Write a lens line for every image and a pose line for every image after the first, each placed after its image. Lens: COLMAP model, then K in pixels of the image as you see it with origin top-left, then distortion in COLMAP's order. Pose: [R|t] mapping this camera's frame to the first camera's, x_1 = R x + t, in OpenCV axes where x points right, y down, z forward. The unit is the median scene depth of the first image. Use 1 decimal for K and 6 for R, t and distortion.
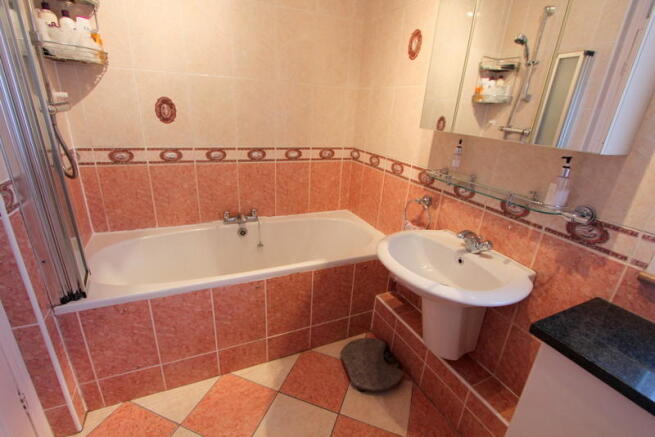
lens RADIAL K [[300.2, 0, 327.5], [0, 300.2, 218.5], [0, 0, 1]] dist [0.000200, -0.000004]
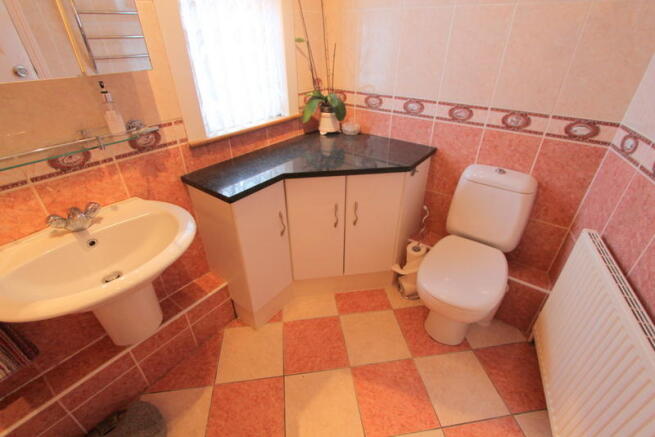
lens RADIAL K [[303.2, 0, 330.8], [0, 303.2, 212.9], [0, 0, 1]] dist [-0.000675, 0.000021]
pose [[-0.449839, -0.517188, 0.728122, -0.447478], [0.292372, 0.685067, 0.667235, -0.307950], [-0.843898, 0.513030, -0.156958, 0.630482]]
